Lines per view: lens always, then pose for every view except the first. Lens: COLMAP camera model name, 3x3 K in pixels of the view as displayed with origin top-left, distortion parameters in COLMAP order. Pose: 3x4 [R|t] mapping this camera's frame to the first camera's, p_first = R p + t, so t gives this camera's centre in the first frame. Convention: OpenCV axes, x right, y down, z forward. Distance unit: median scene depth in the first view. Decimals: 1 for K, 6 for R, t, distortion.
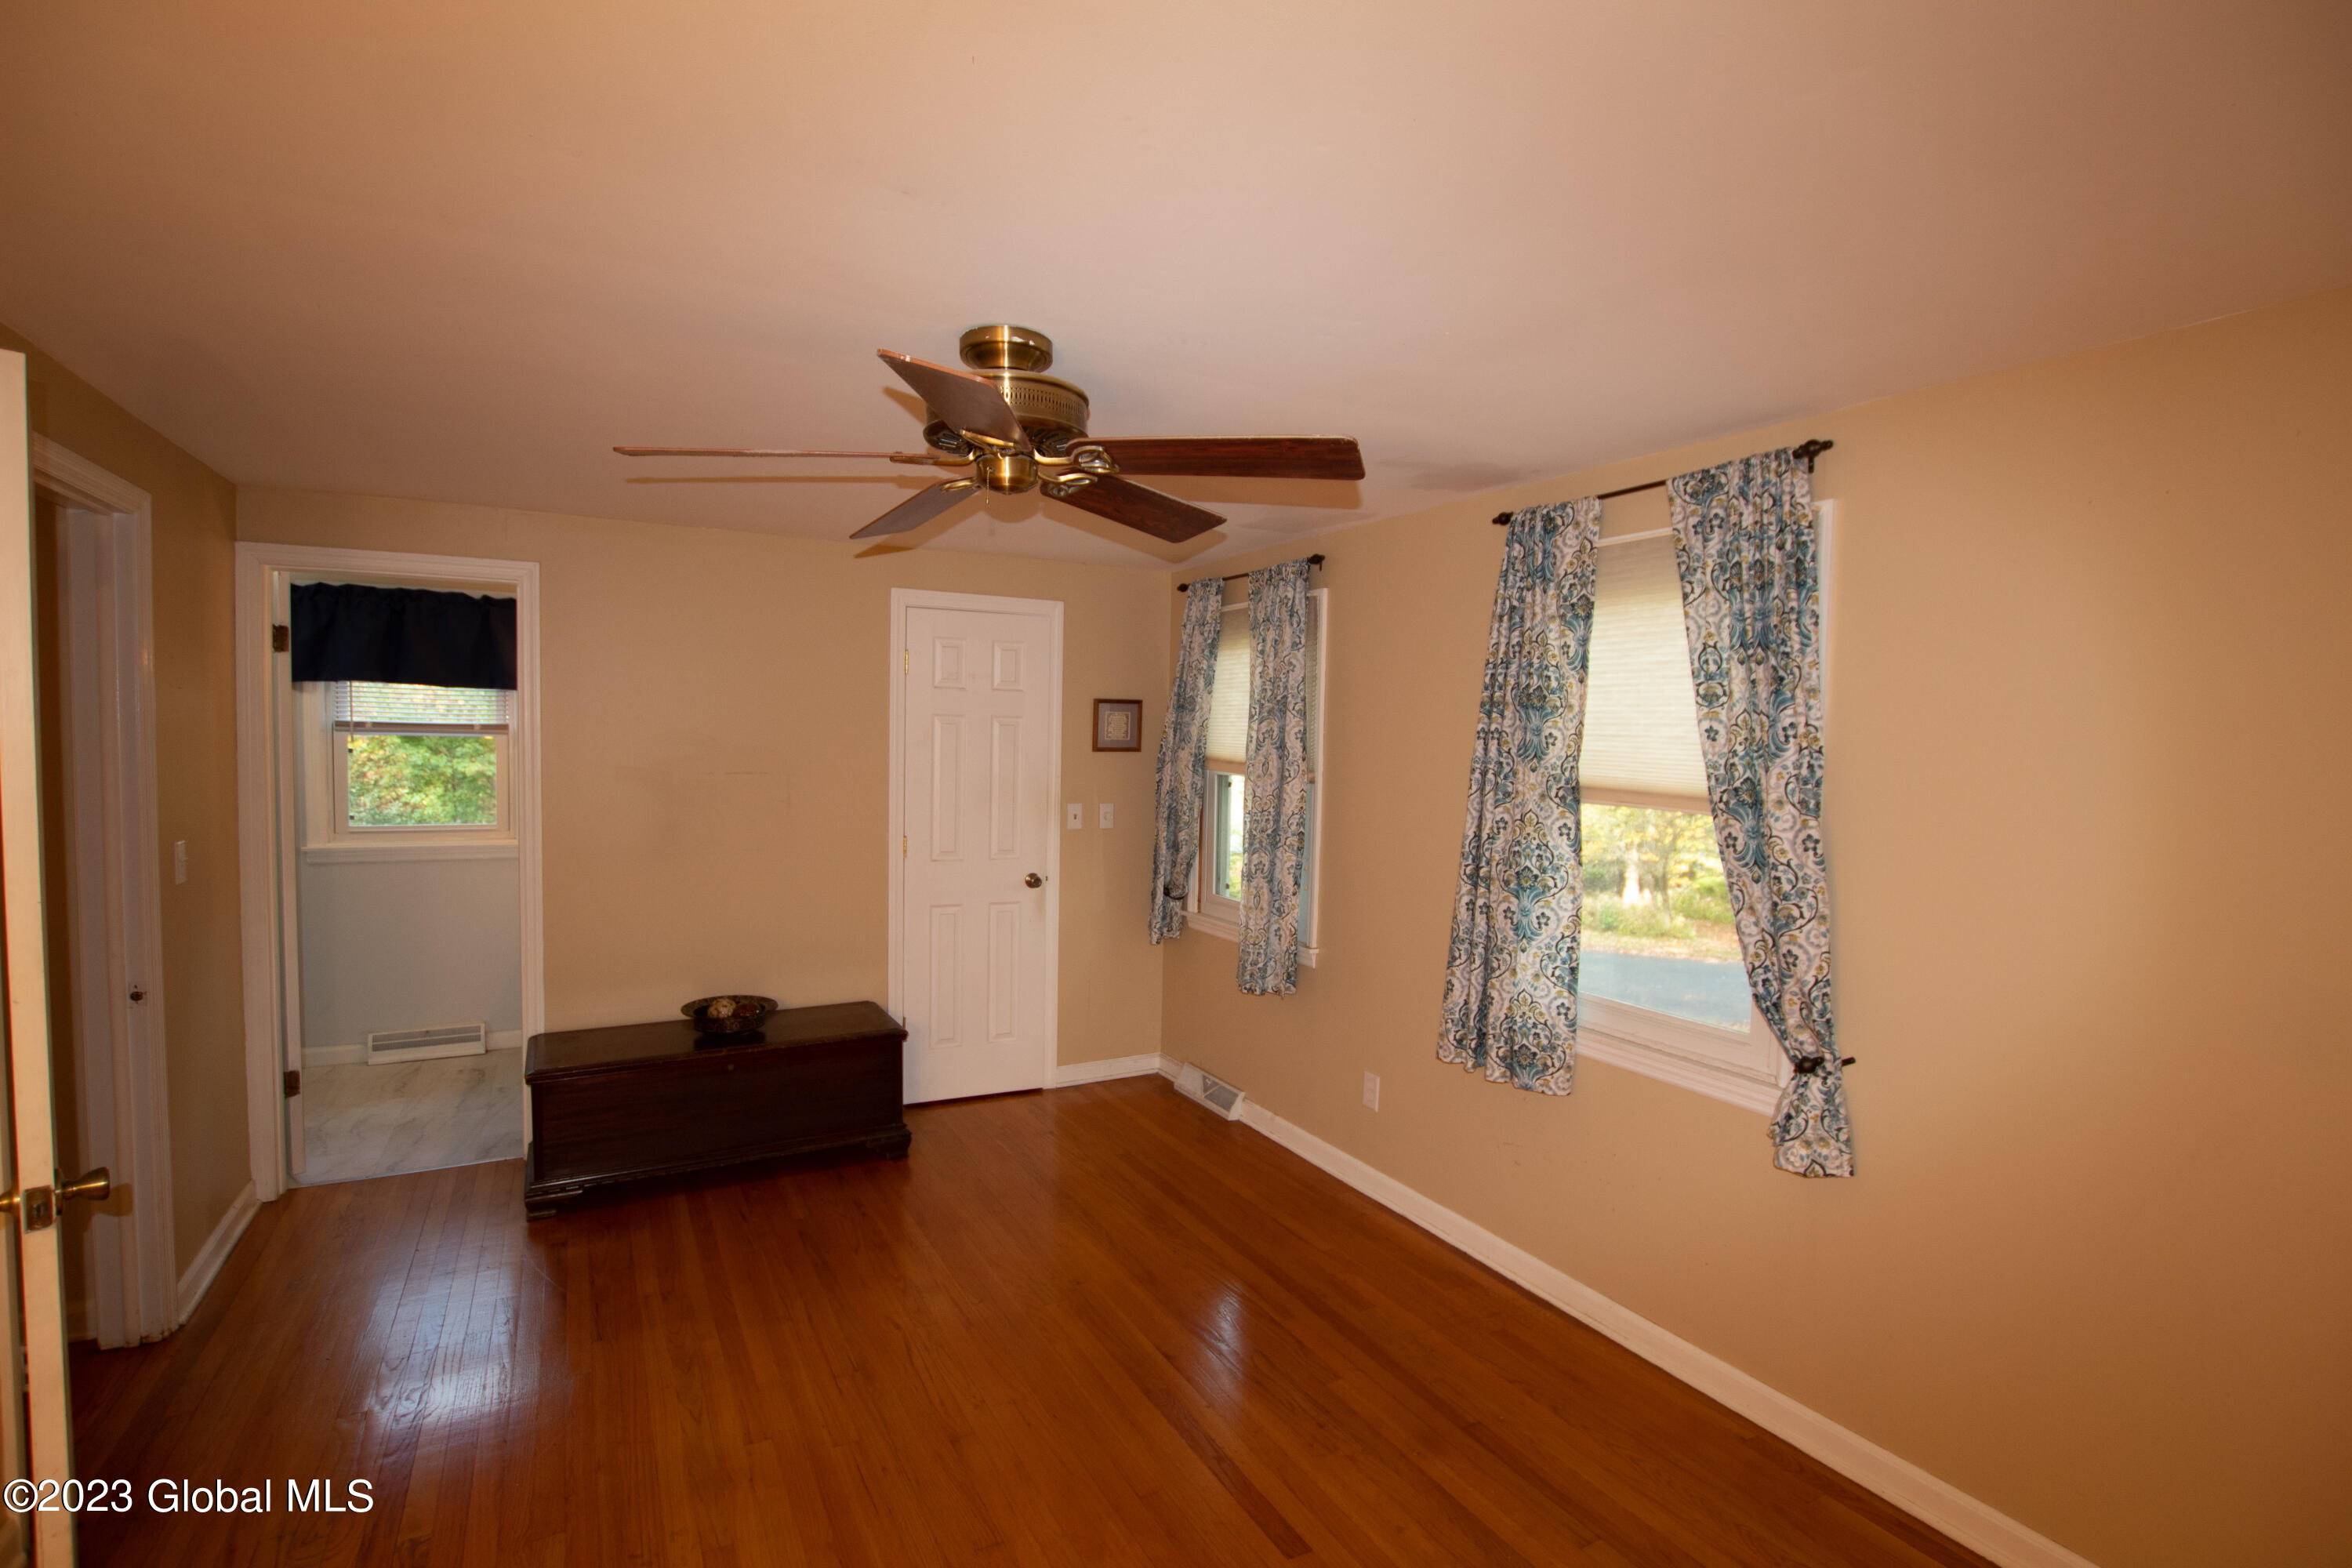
lens RADIAL K [[1093.6, 0, 1178.6], [0, 1093.6, 791.0], [0, 0, 1]] dist [-0.031622, 0.004180]
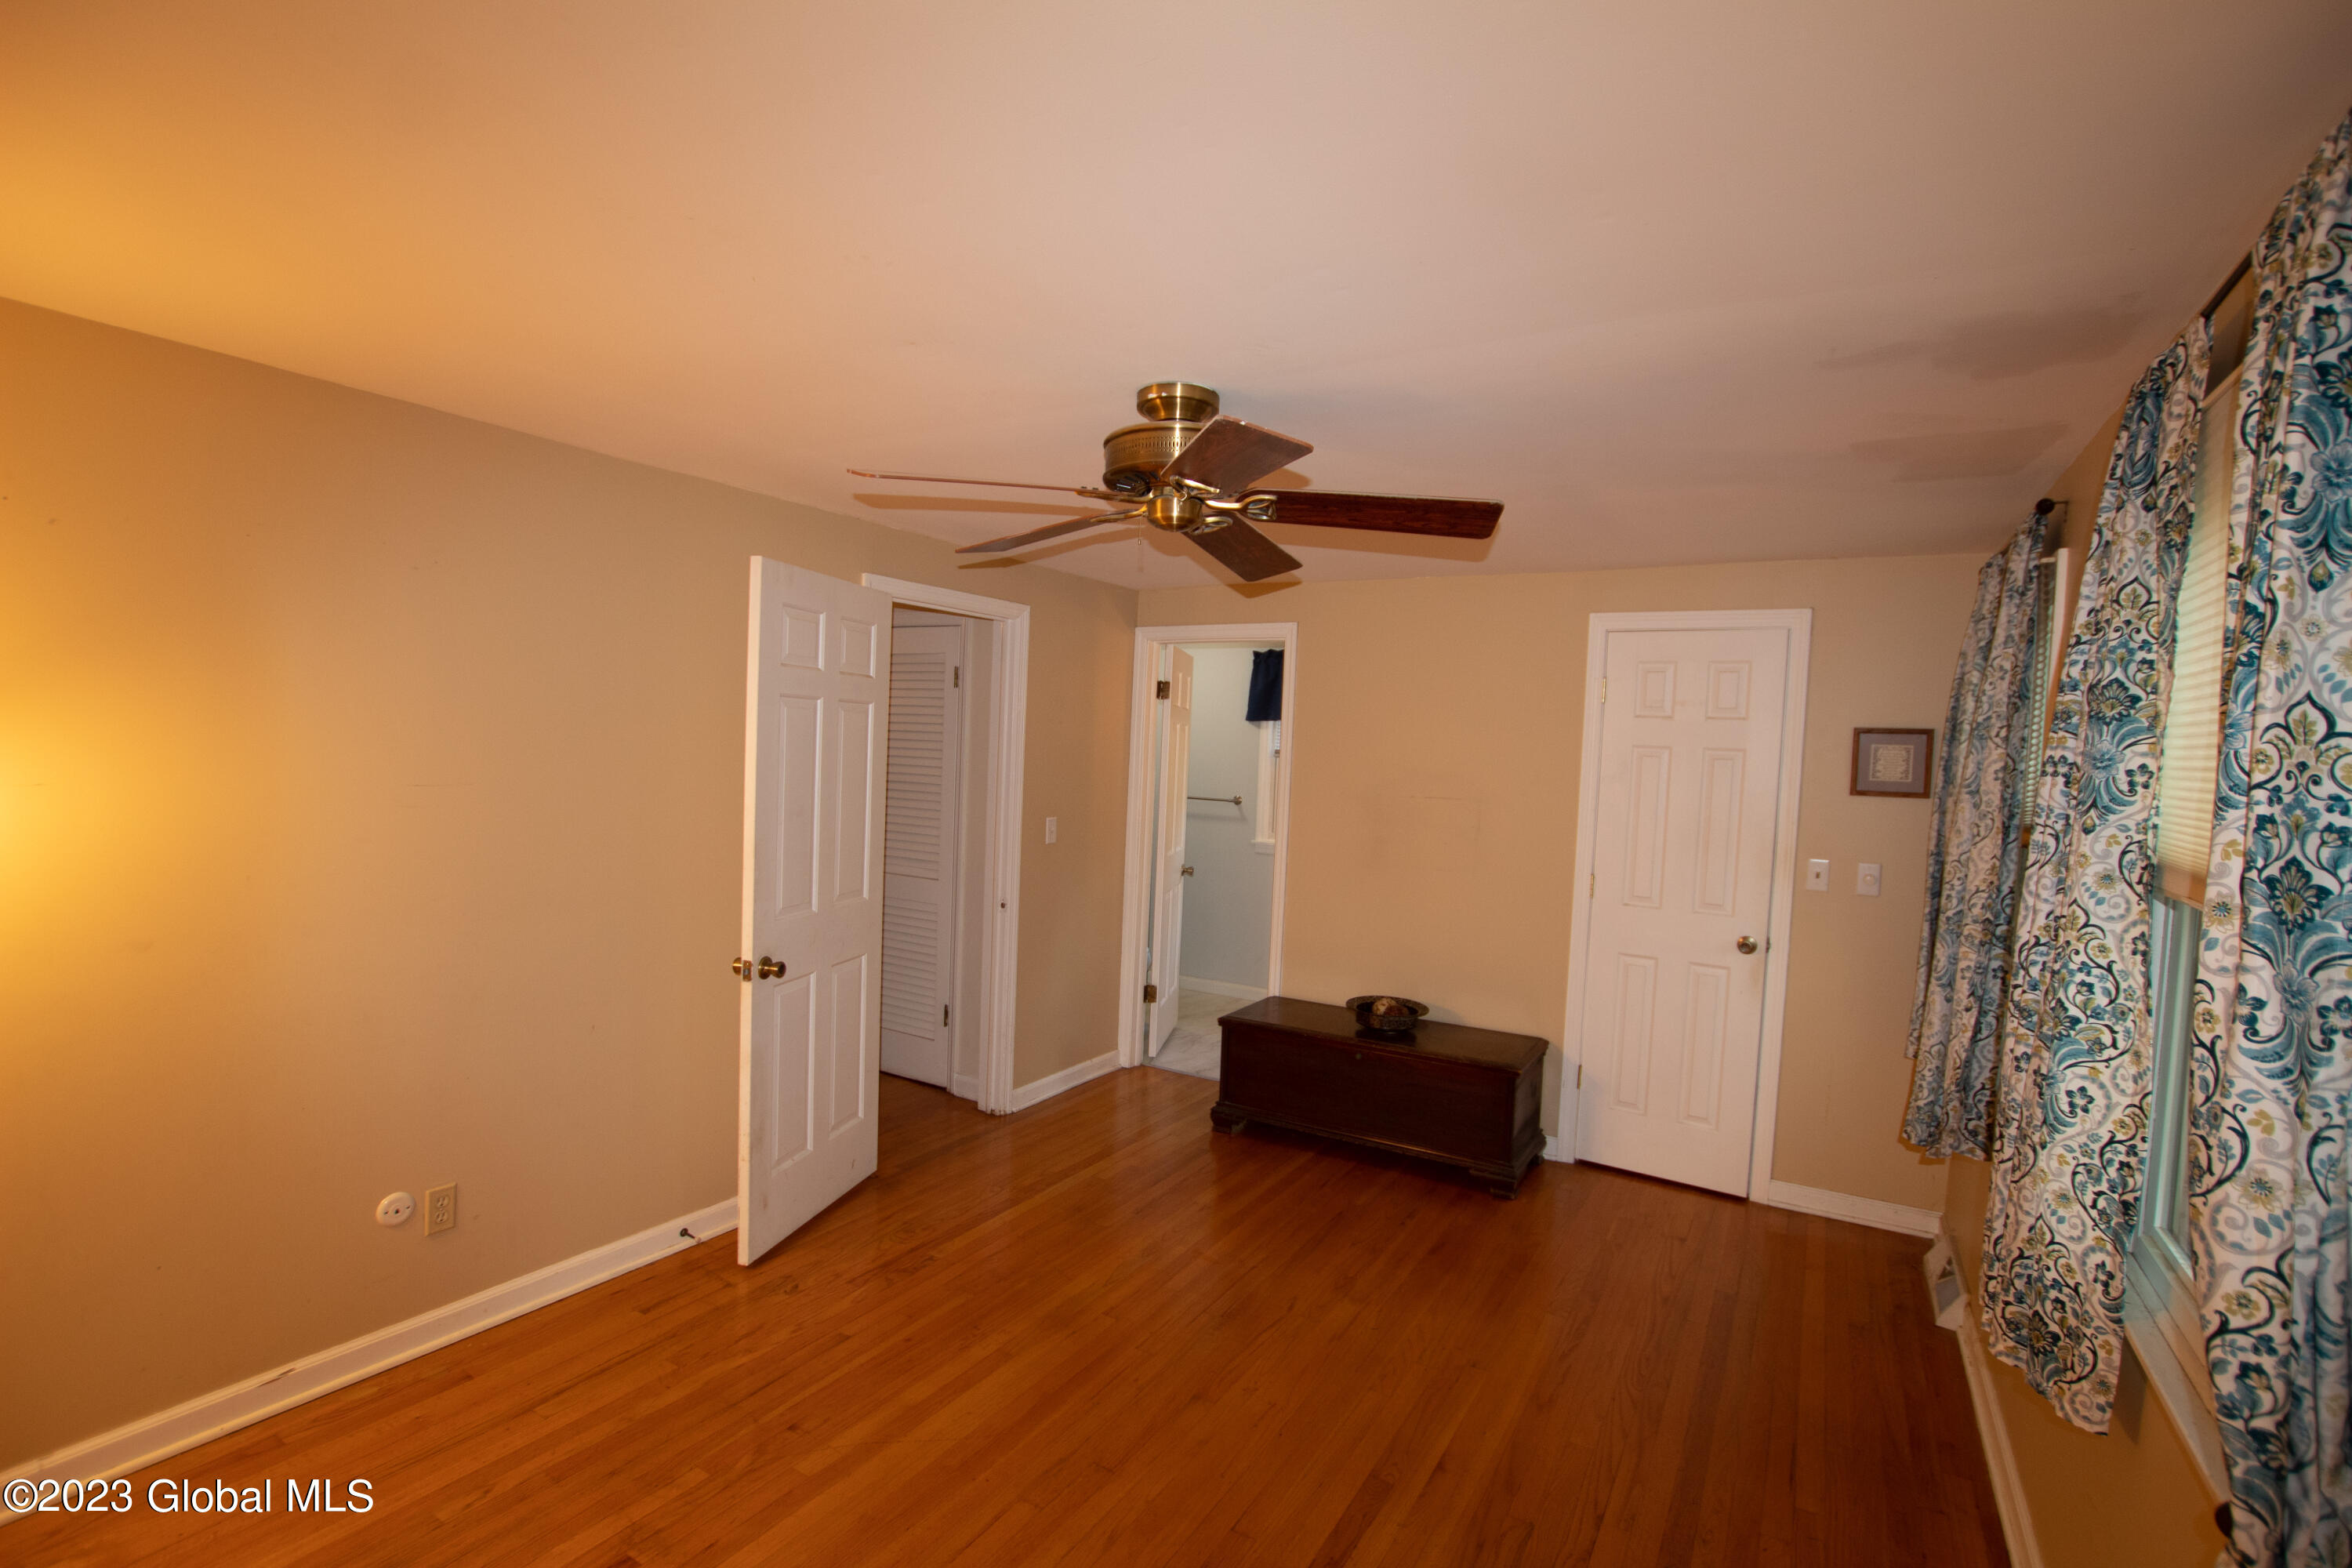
lens RADIAL K [[1093.6, 0, 1174.9], [0, 1093.6, 794.5], [0, 0, 1]] dist [-0.031622, 0.004180]
pose [[0.500458, 0.038691, -0.864896, 0.442787], [-0.072449, 0.997369, 0.002696, -0.004033], [0.862724, 0.061311, 0.501944, 0.248291]]
